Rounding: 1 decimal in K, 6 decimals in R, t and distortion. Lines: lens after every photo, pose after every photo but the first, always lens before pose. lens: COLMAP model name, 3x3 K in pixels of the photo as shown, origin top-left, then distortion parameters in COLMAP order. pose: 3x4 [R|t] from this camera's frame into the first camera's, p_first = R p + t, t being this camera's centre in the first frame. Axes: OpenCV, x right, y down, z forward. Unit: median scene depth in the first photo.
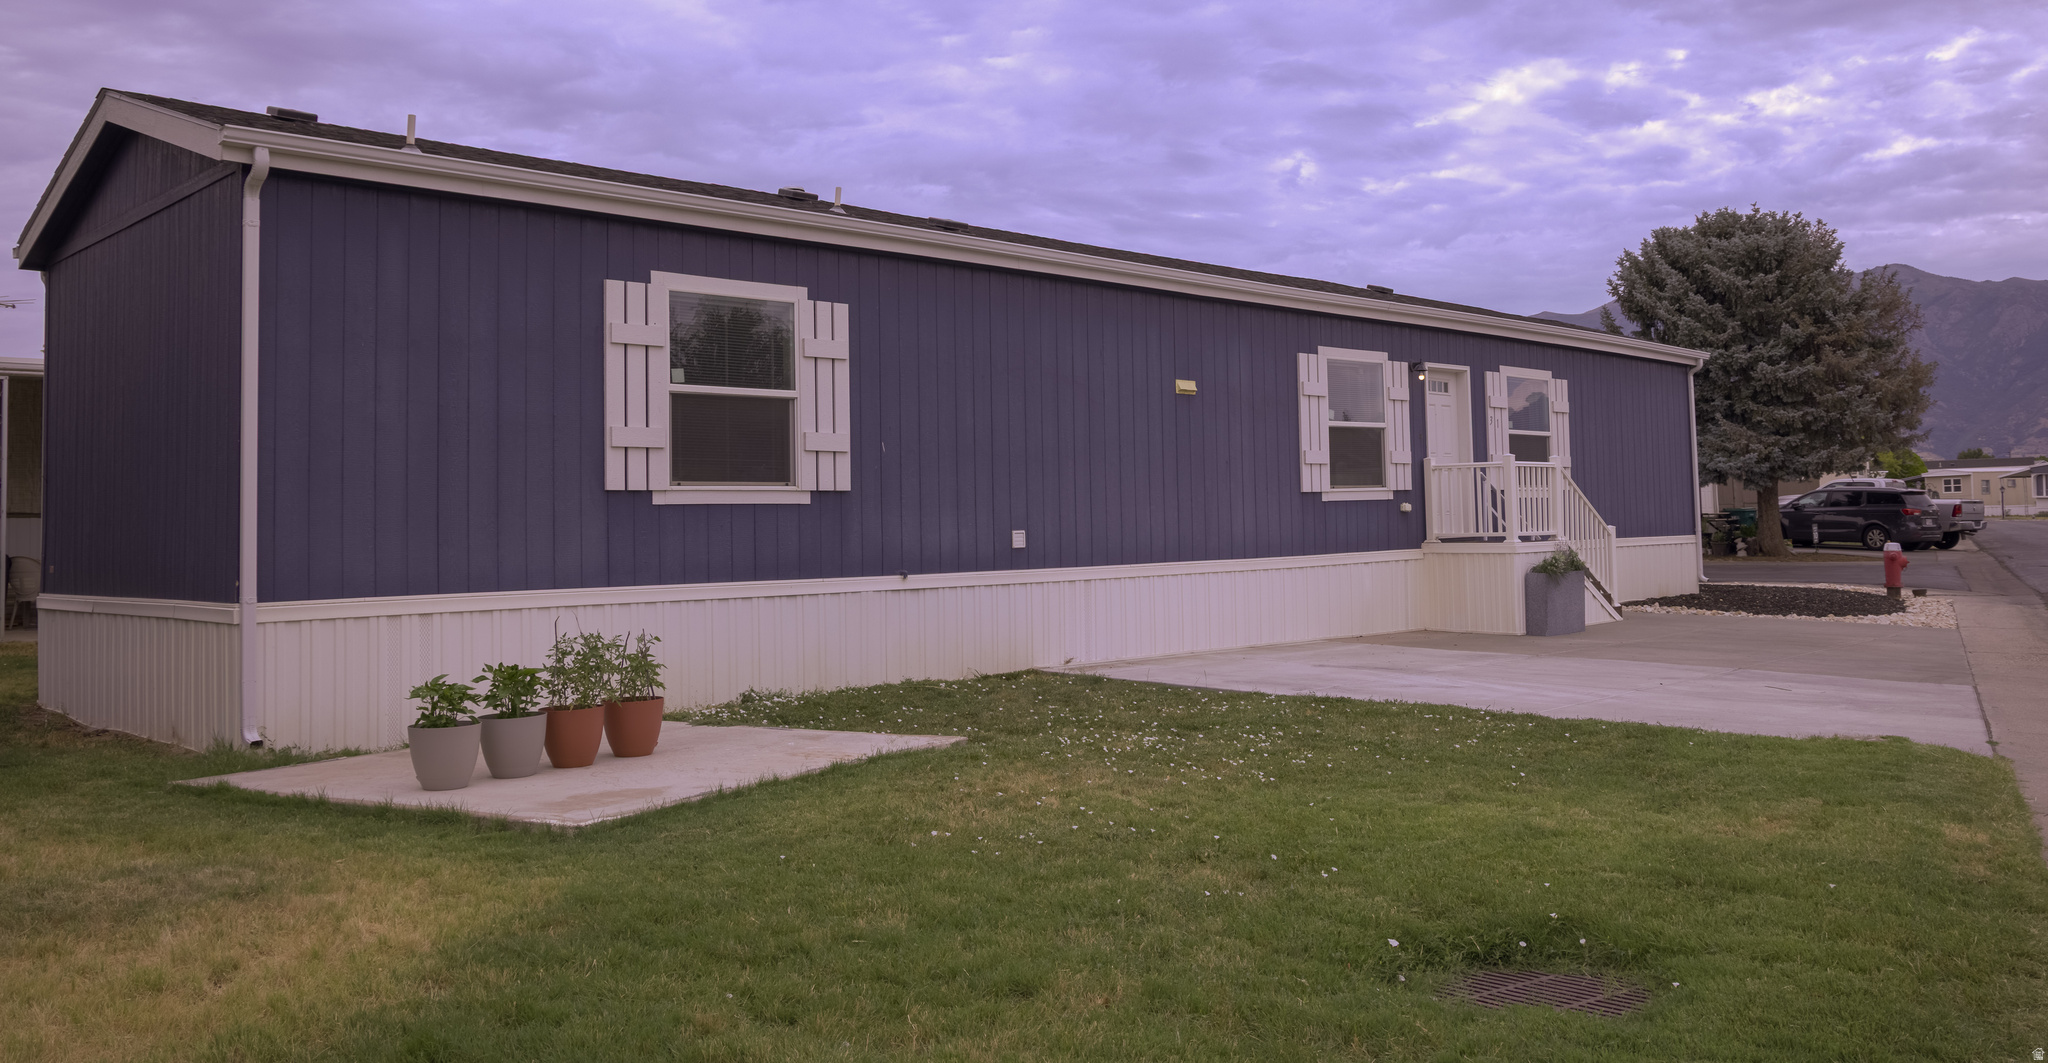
lens RADIAL K [[1777.3, 0, 1022.6], [0, 1777.3, 528.7], [0, 0, 1]] dist [0.006219, 0.007440]
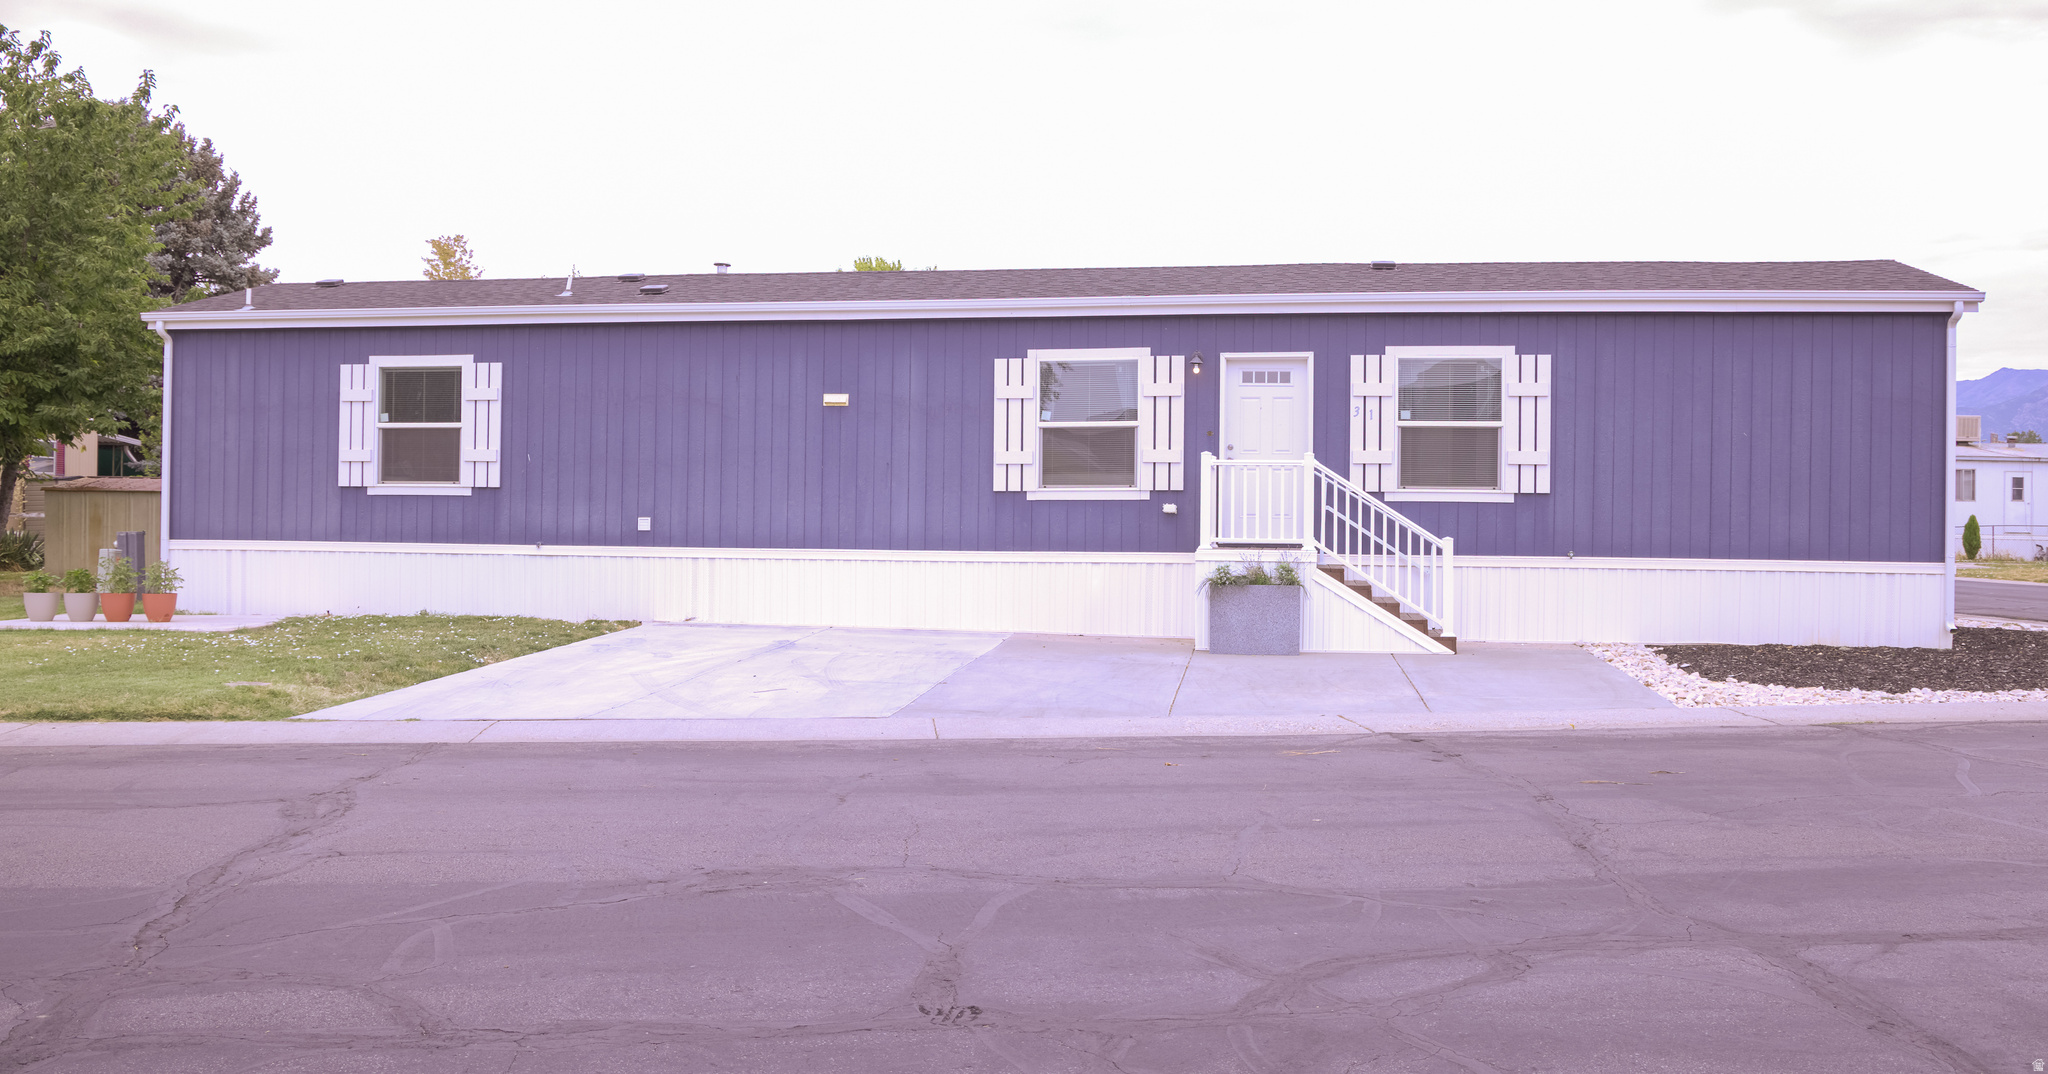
lens RADIAL K [[937.6, 0, 1022.2], [0, 937.6, 547.6], [0, 0, 1]] dist [-0.017458, 0.000038]
pose [[0.600073, 0.051801, -0.798267, 0.667057], [-0.022566, 0.998600, 0.047837, -0.014829], [0.799627, -0.010692, 0.600401, 0.730834]]
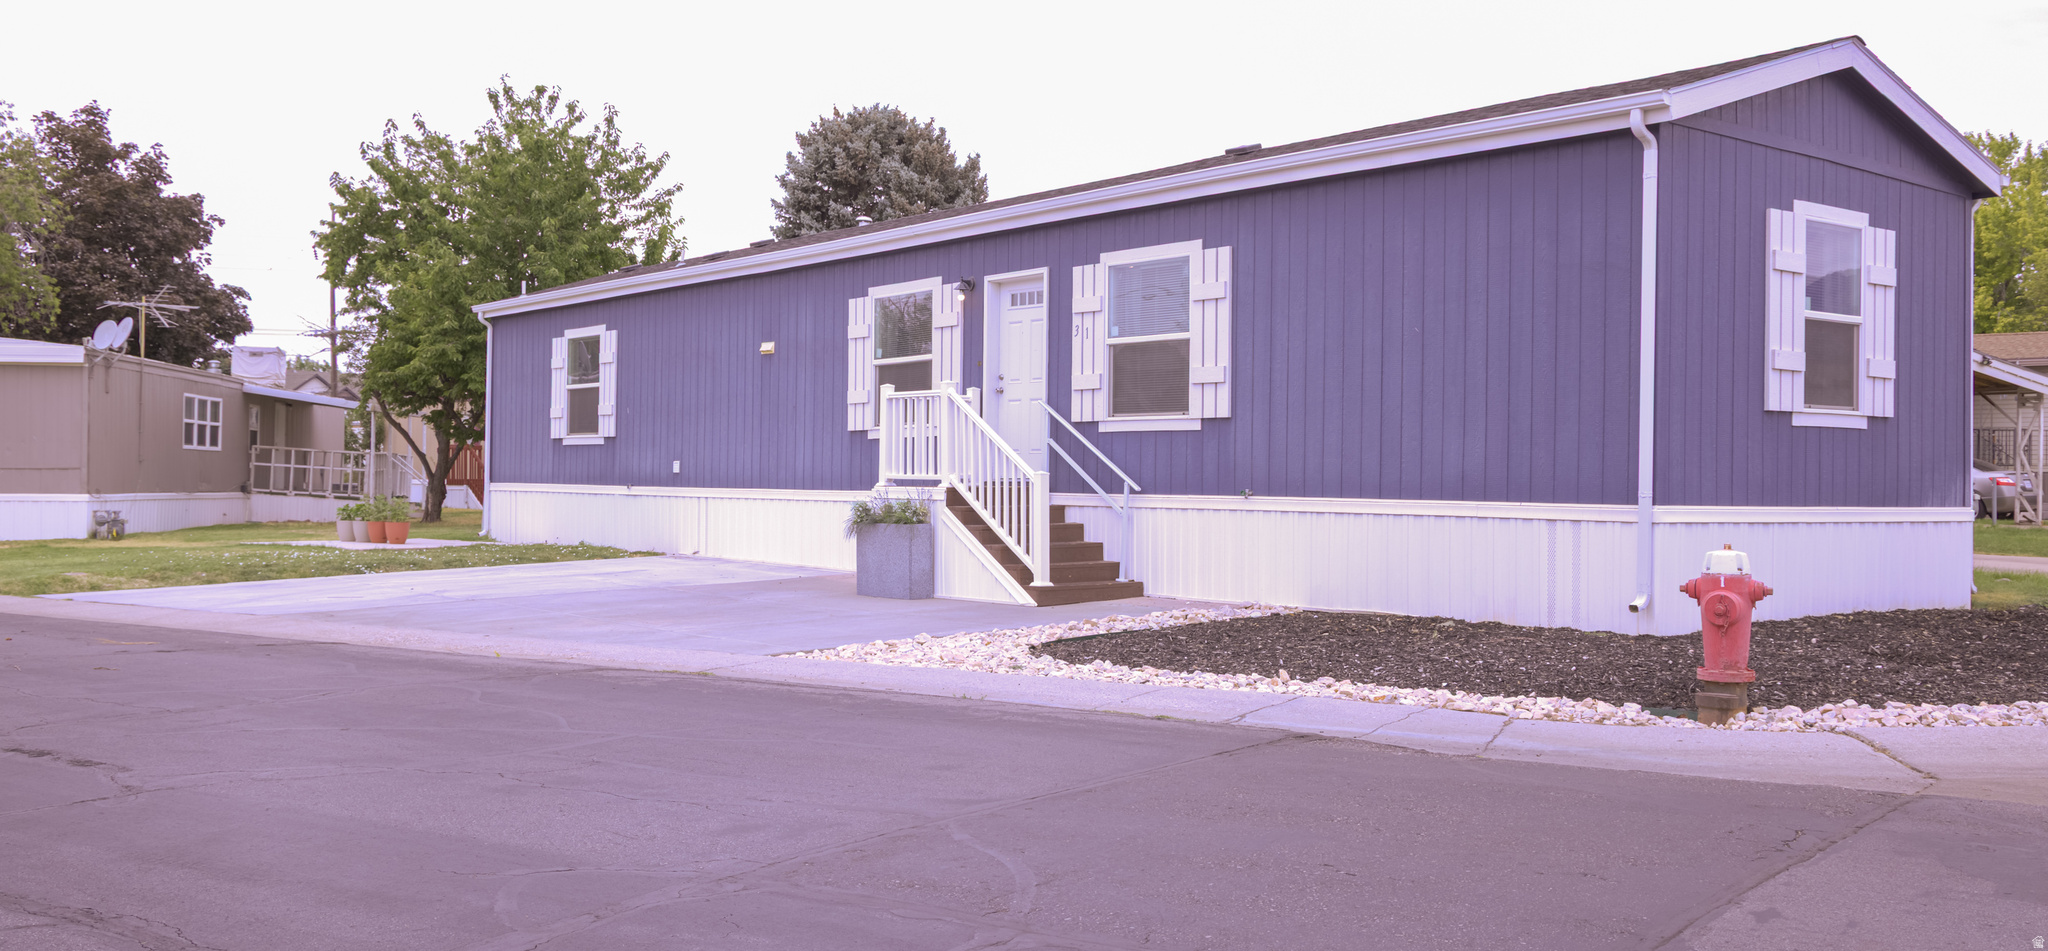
lens RADIAL K [[1582.4, 0, 1024.6], [0, 1582.4, 475.2], [0, 0, 1]] dist [0.001513, -0.001490]
pose [[-0.097442, 0.034293, -0.994650, 1.174594], [0.009406, 0.999393, 0.033536, -0.026556], [0.995197, -0.006088, -0.097705, 1.291388]]
